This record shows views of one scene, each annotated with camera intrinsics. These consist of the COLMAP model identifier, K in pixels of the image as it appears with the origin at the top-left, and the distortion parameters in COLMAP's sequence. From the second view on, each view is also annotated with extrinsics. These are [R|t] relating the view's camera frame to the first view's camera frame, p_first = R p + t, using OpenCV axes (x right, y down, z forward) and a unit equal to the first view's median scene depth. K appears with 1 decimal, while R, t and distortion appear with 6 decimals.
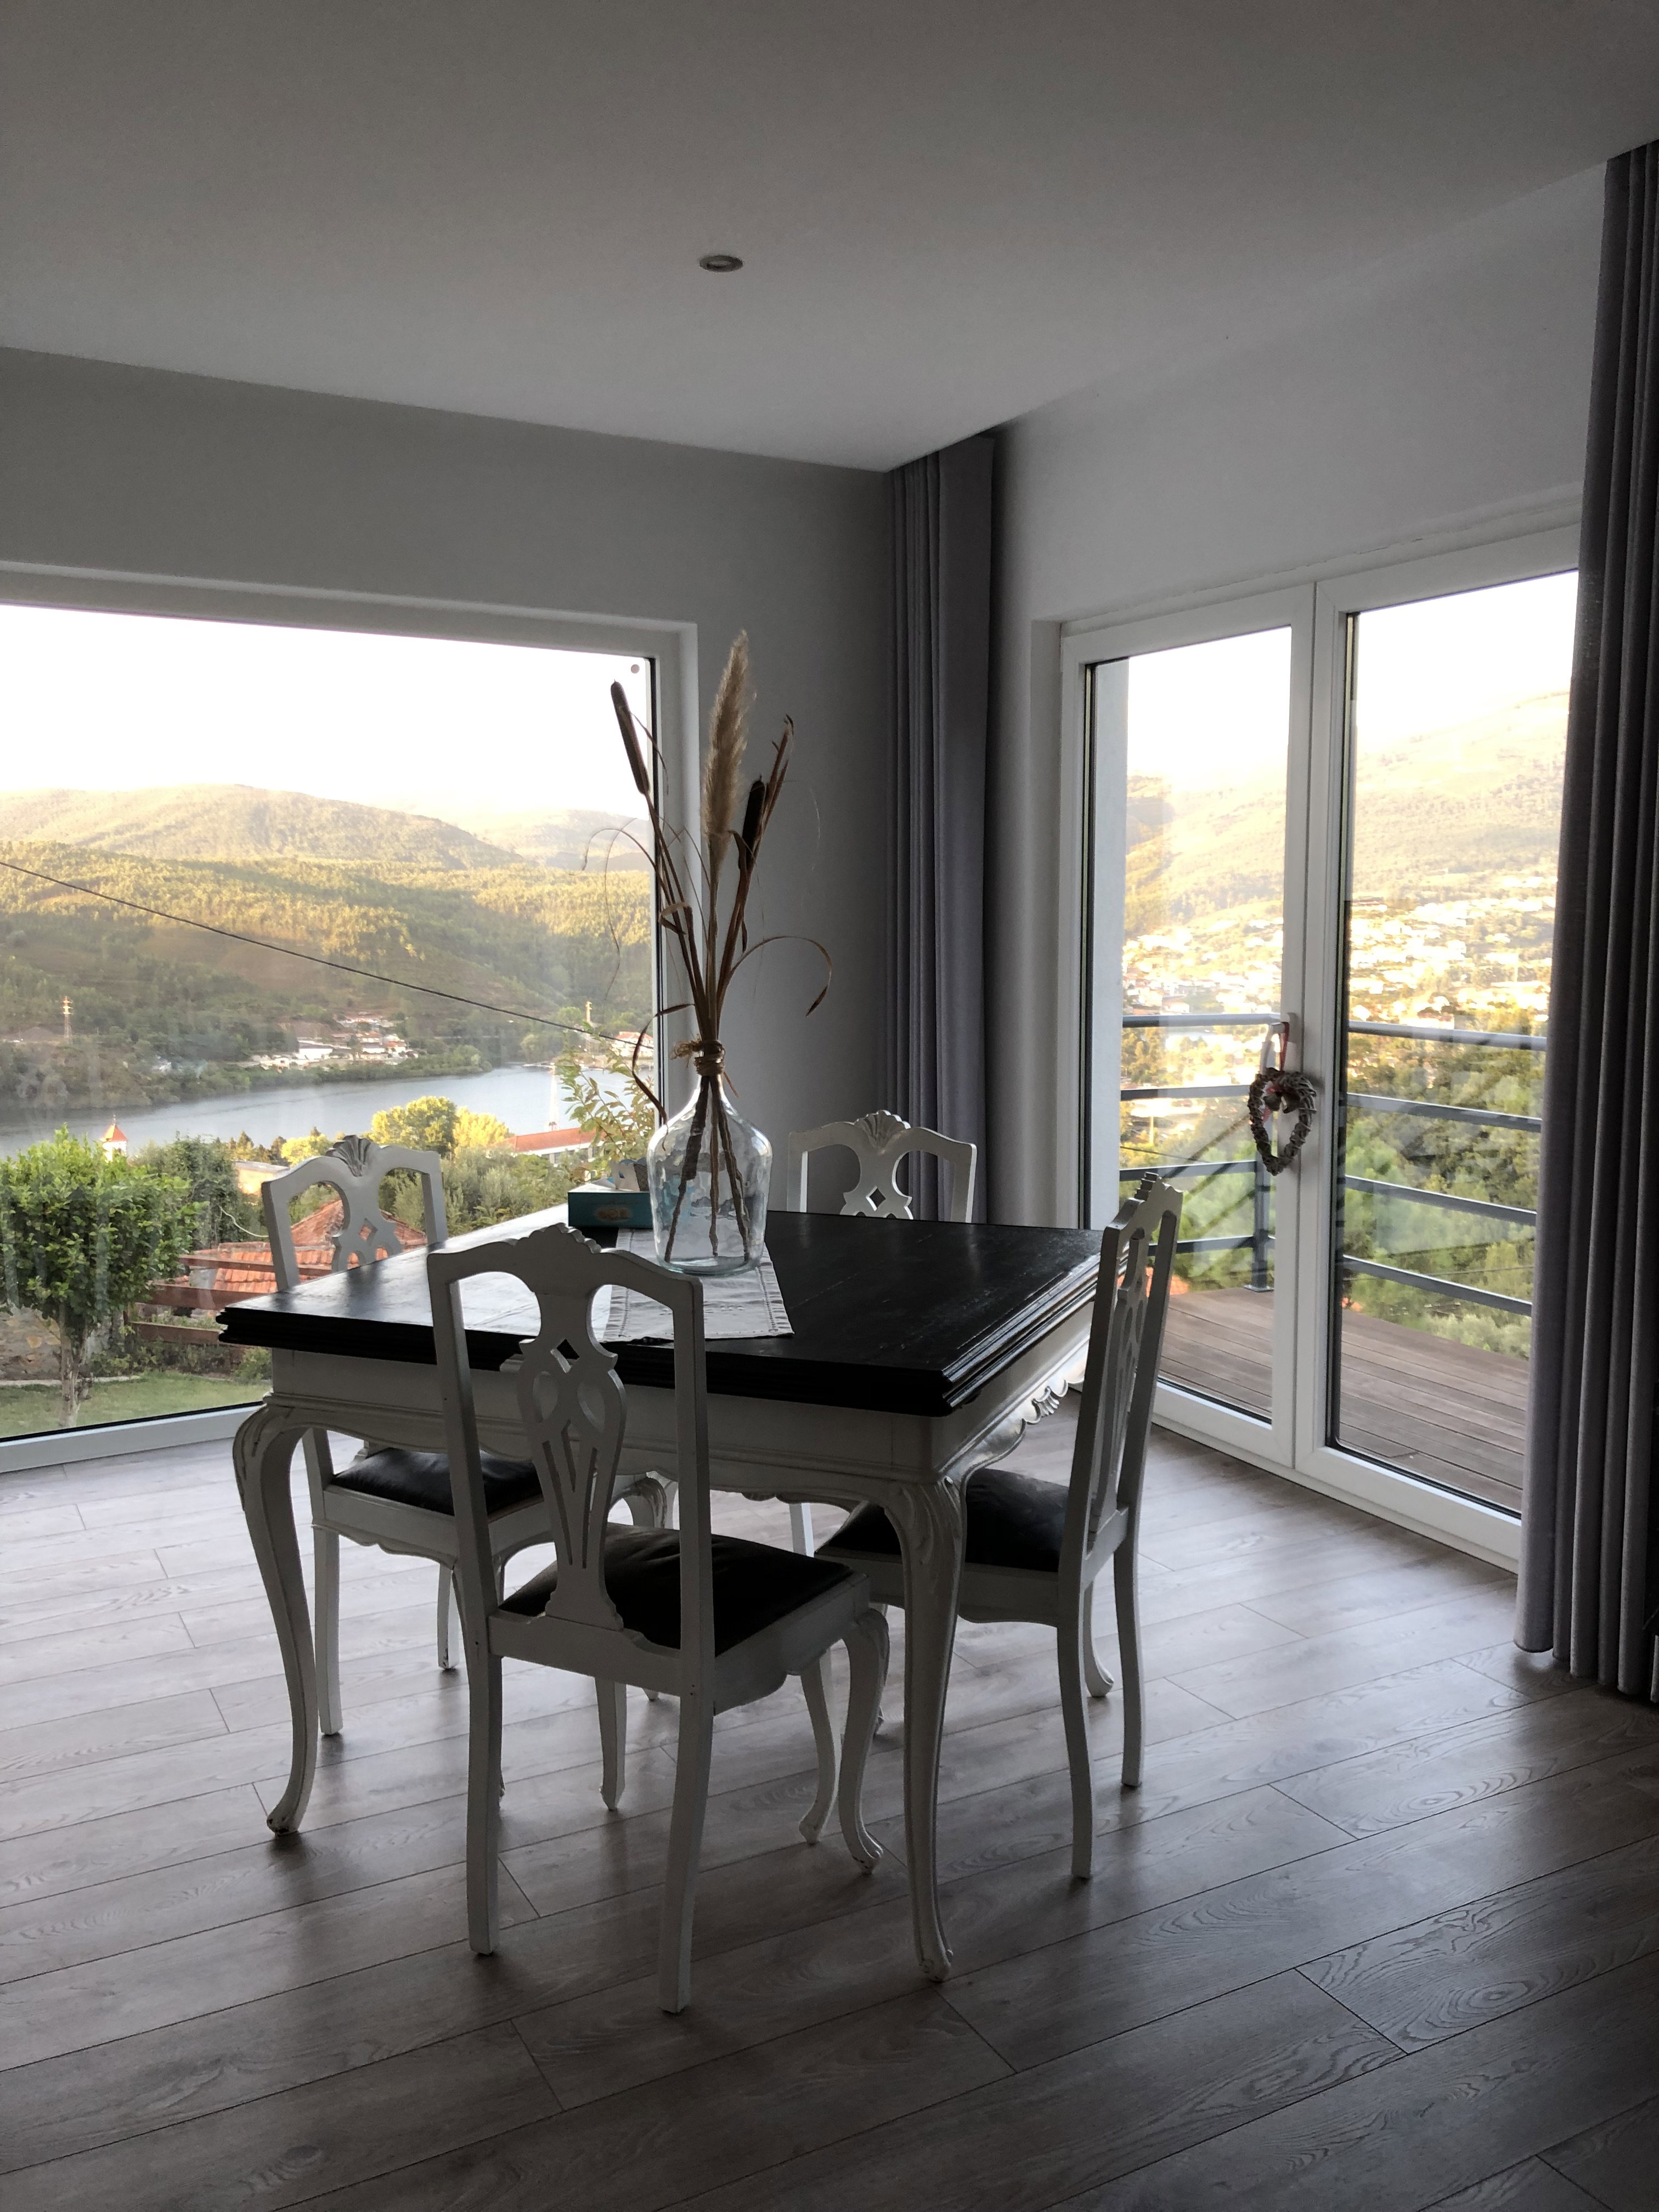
lens RADIAL K [[1815.4, 0, 829.5], [0, 1815.4, 1106.0], [0, 0, 1]] dist [0.008165, 0.001772]
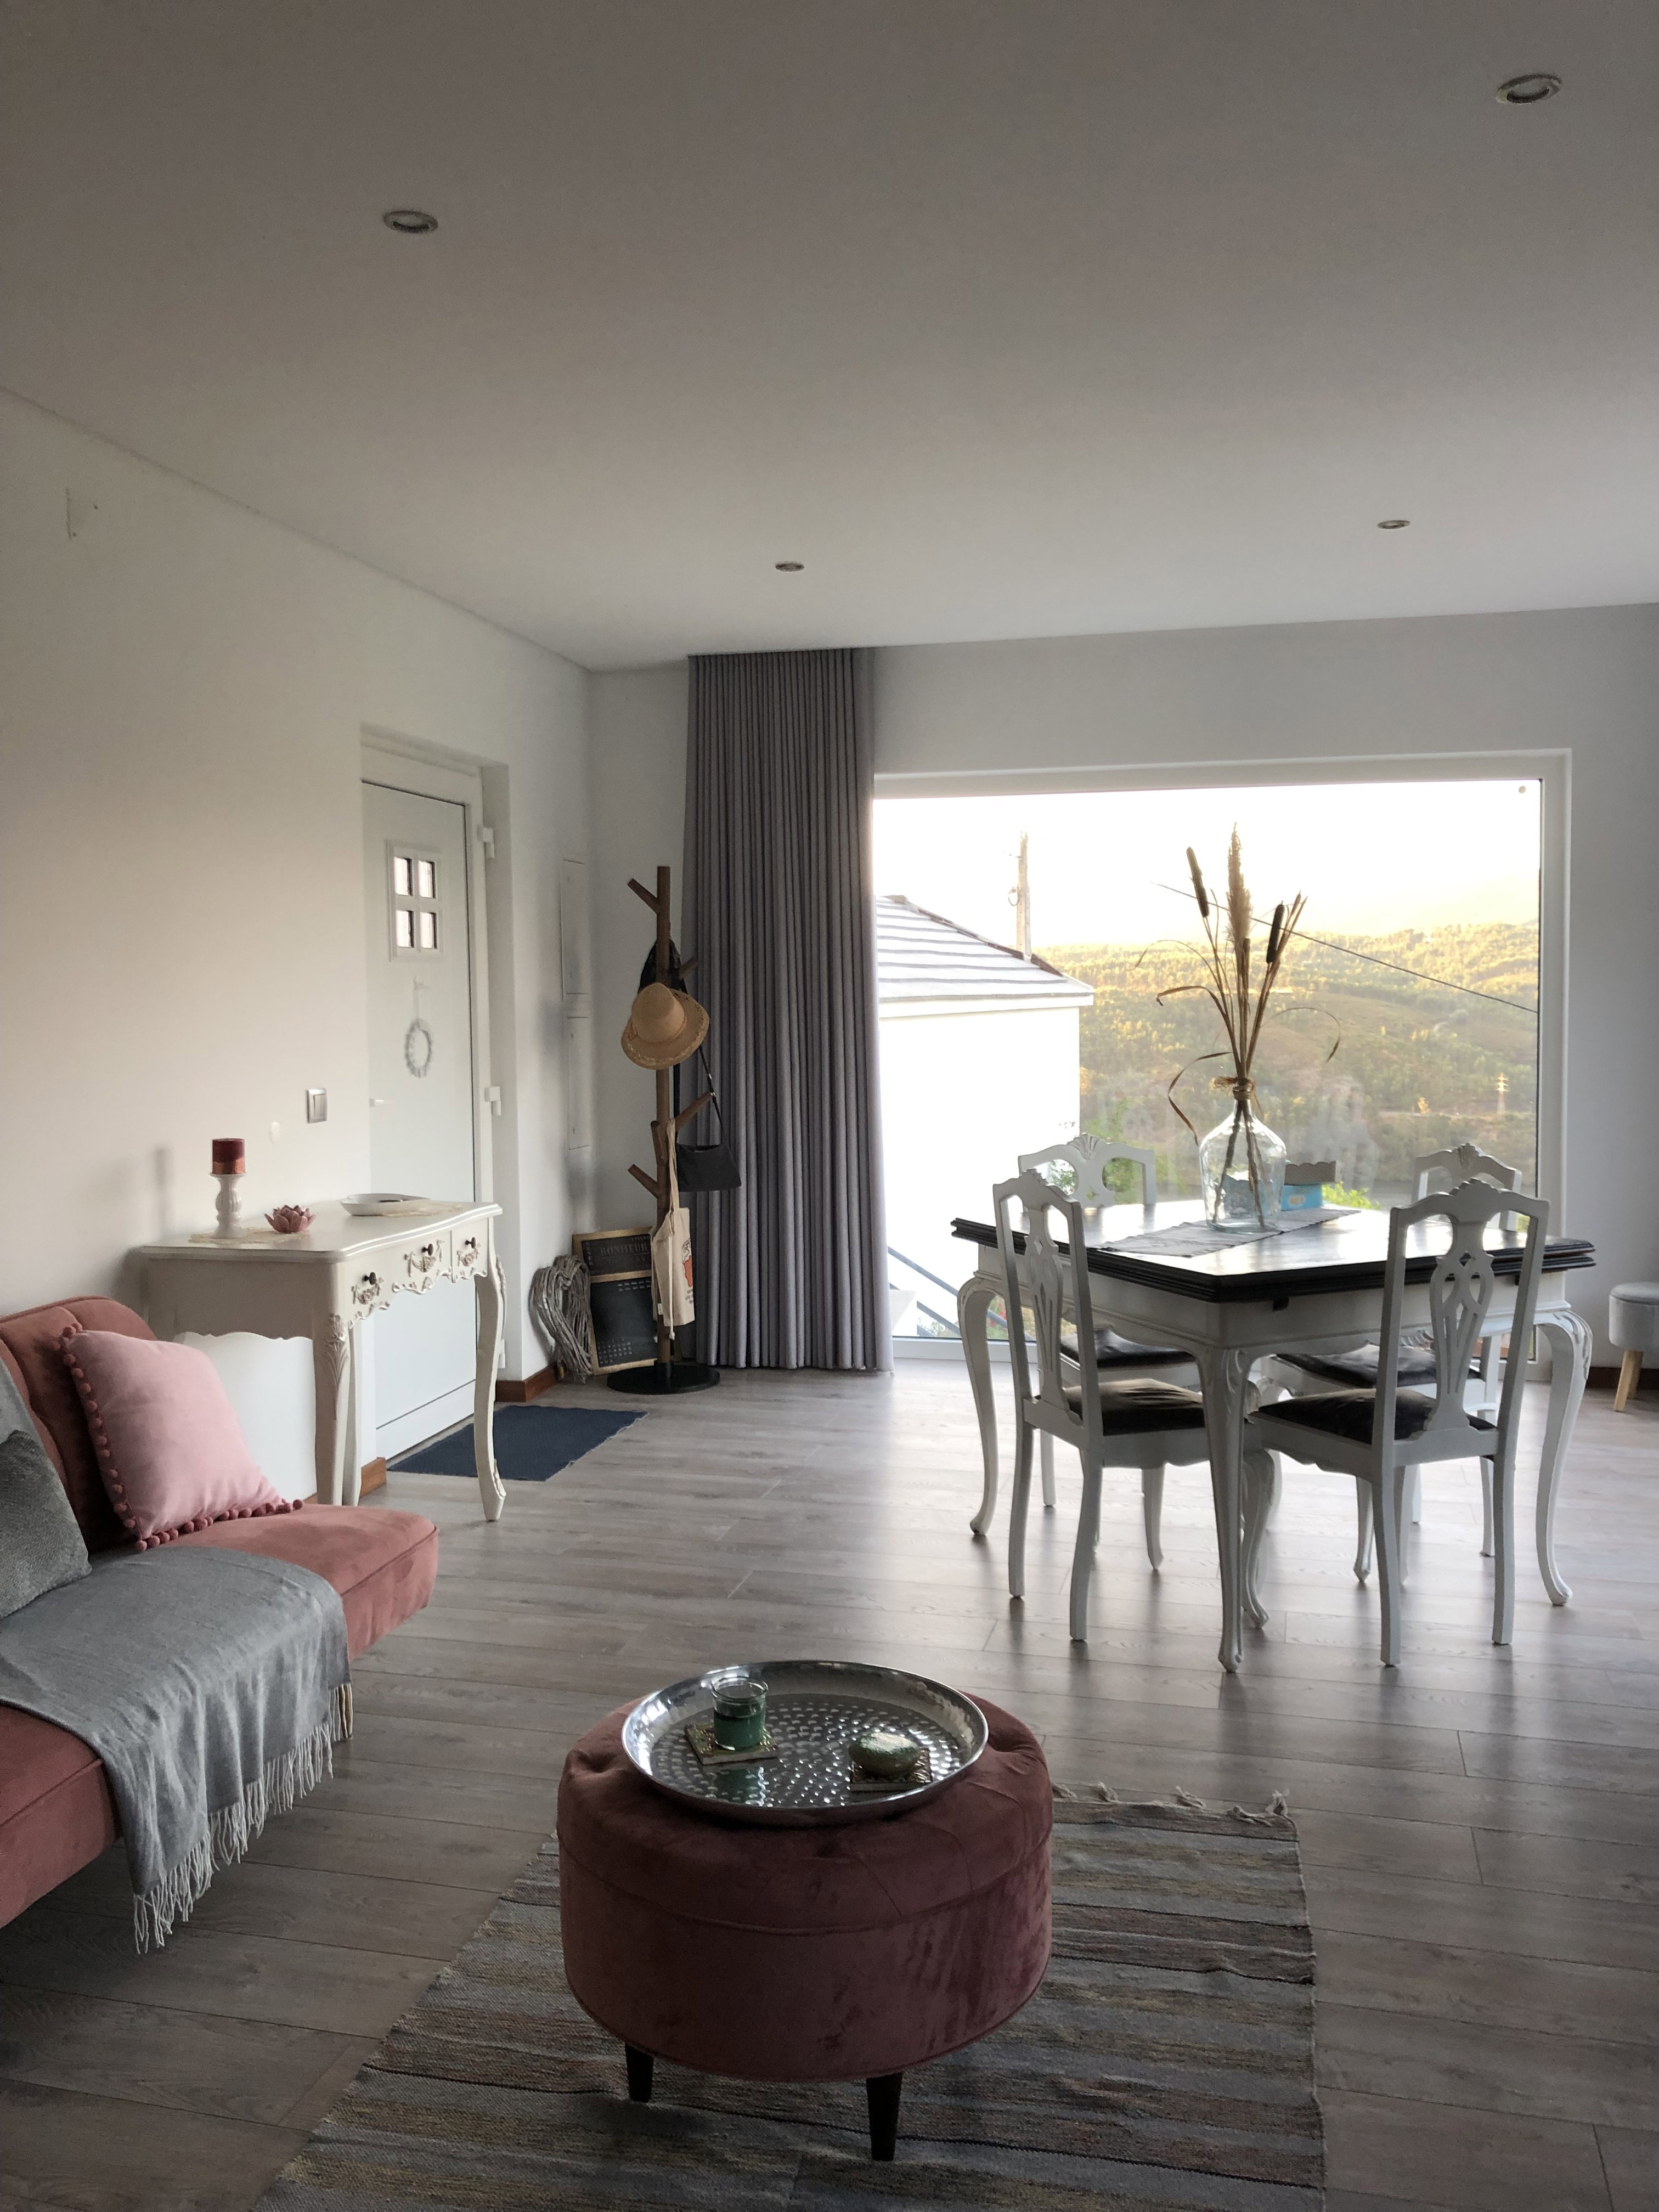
lens RADIAL K [[1815.4, 0, 829.5], [0, 1815.4, 1106.0], [0, 0, 1]] dist [0.008165, 0.001772]
pose [[0.729534, 0.035177, -0.683039, 0.721153], [-0.064412, 0.997771, -0.017411, 0.036705], [0.680905, 0.056698, 0.730174, -0.342487]]
